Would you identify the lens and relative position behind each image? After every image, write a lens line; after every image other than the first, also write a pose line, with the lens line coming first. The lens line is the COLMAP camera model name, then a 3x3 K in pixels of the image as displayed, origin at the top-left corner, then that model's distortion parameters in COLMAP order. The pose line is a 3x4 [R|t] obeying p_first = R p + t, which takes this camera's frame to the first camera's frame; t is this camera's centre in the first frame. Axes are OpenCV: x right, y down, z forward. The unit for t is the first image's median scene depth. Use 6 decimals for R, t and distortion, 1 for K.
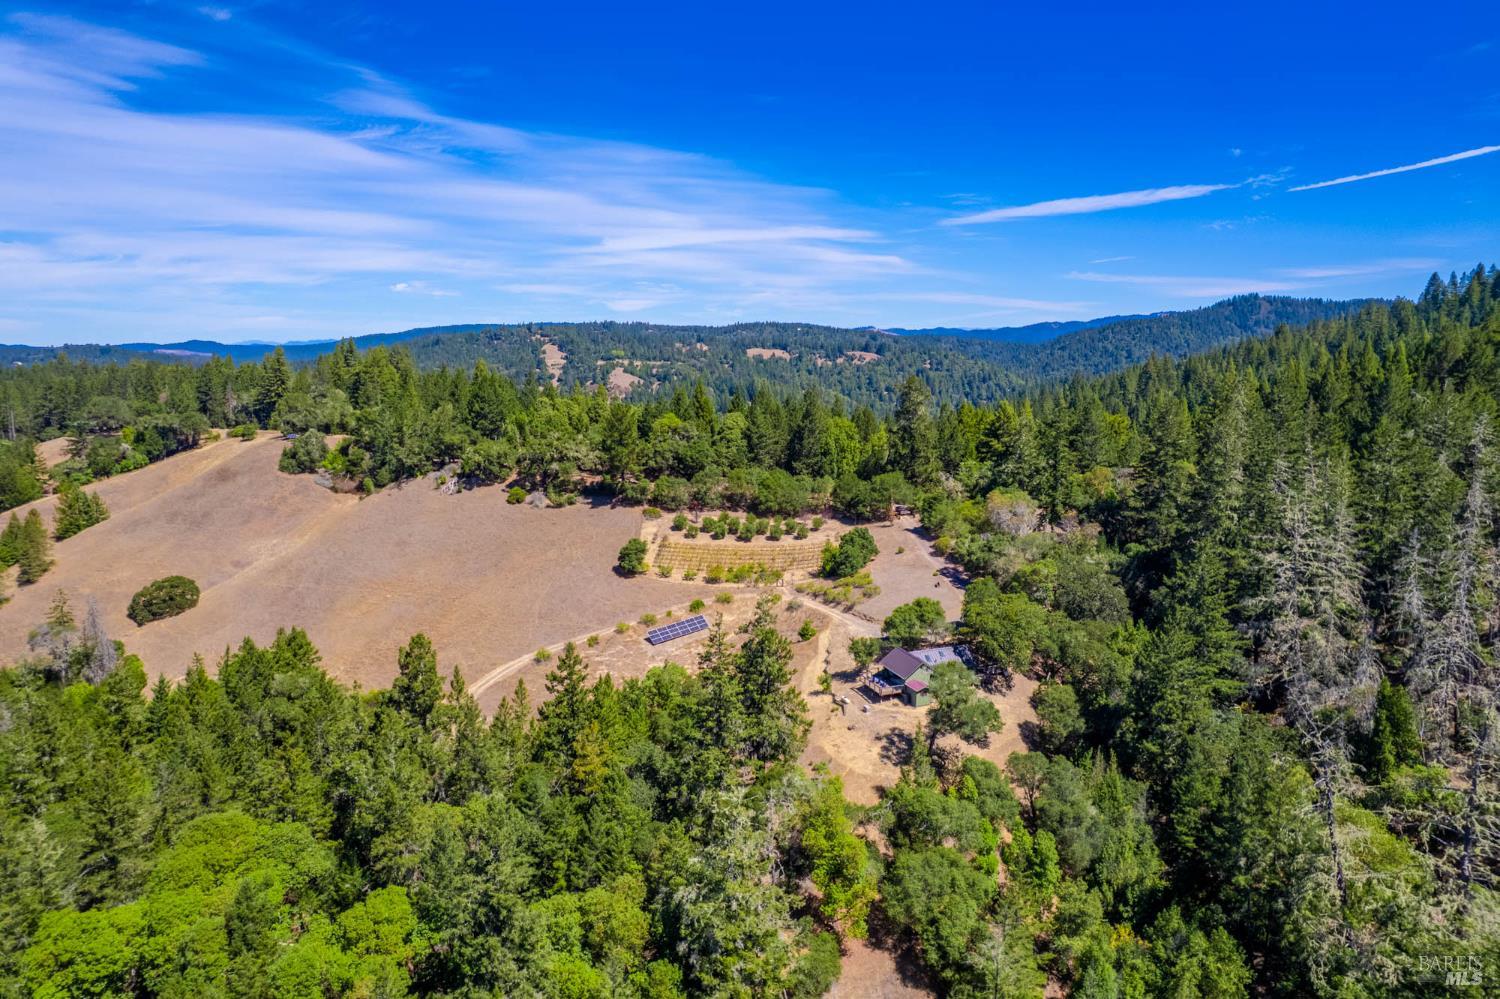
lens RADIAL K [[962.1, 0, 761.5], [0, 962.1, 484.9], [0, 0, 1]] dist [-0.072665, 0.048860]
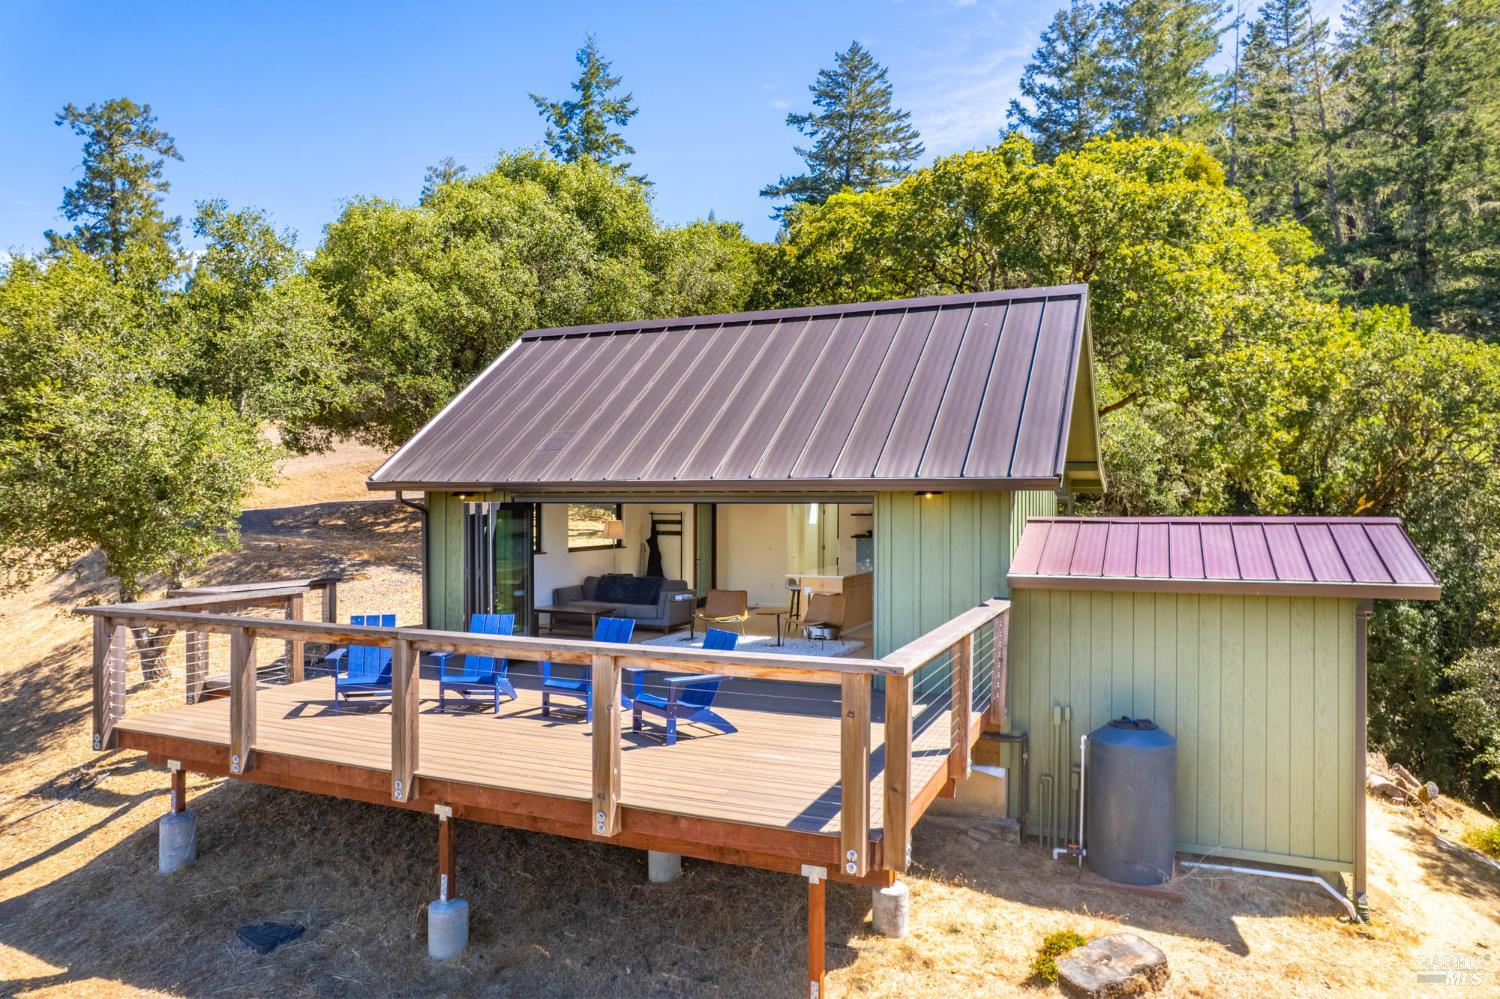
lens RADIAL K [[956.3, 0, 764.8], [0, 956.3, 497.1], [0, 0, 1]] dist [-0.082143, 0.066478]
pose [[0.680327, 0.008974, 0.732854, 0.058415], [0.098648, 0.989705, -0.103696, 0.127990], [-0.726239, 0.142842, 0.672438, 0.593211]]
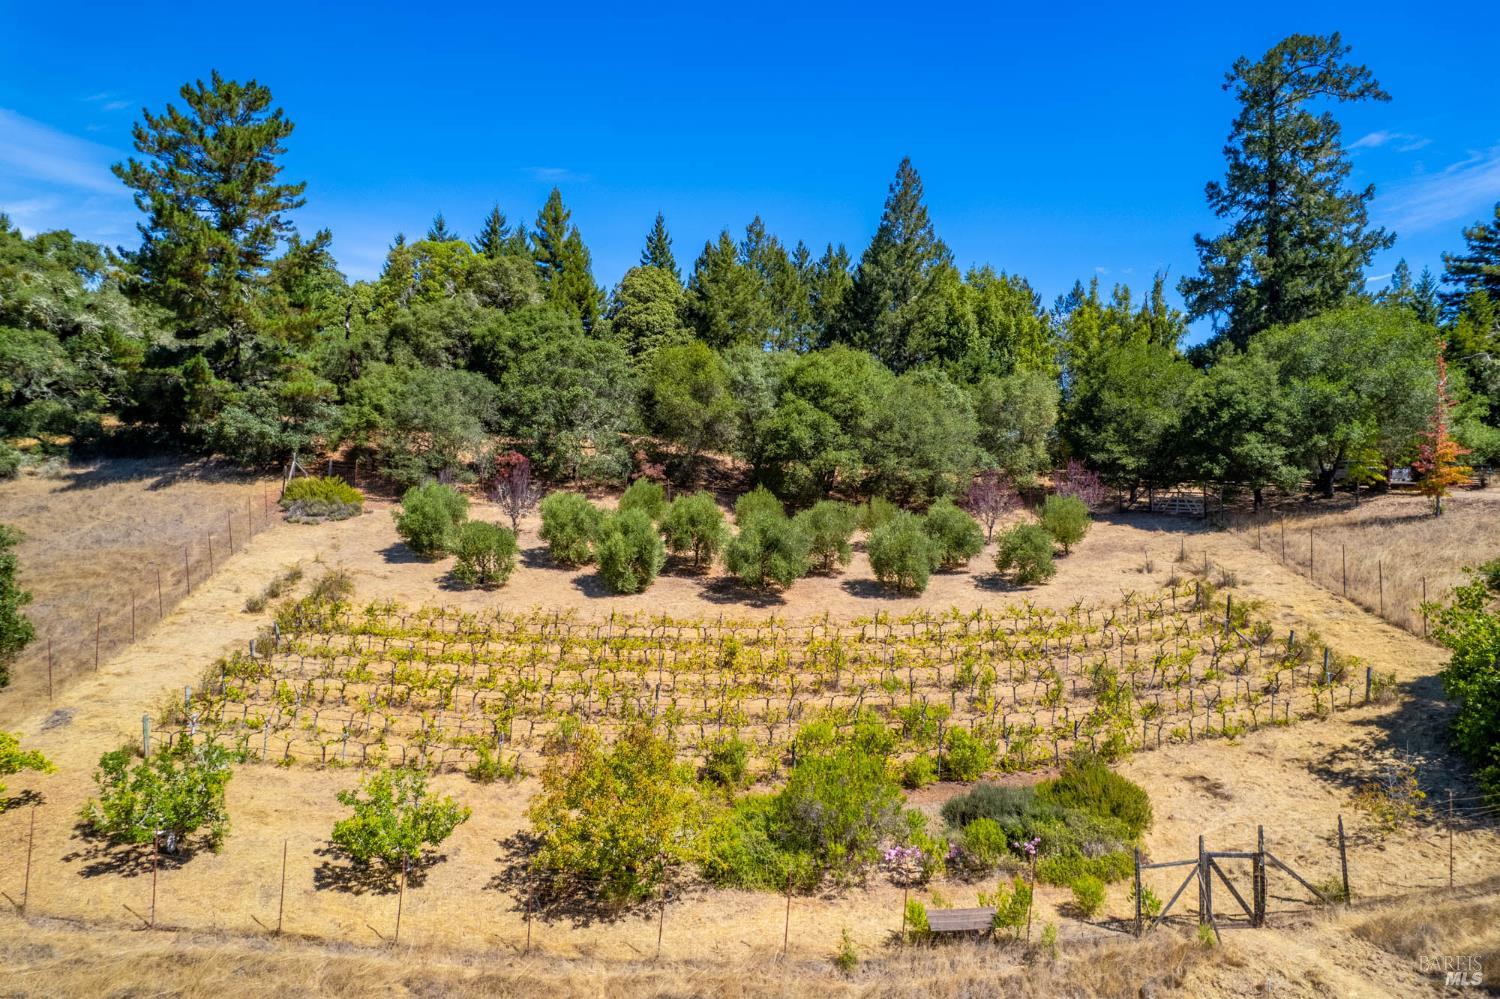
lens RADIAL K [[956.3, 0, 764.8], [0, 956.3, 497.1], [0, 0, 1]] dist [-0.082143, 0.066478]
pose [[0.990607, 0.001303, 0.136731, -0.042198], [0.017931, 0.990081, -0.139345, 0.065074], [-0.135556, 0.140488, 0.980759, 0.808148]]
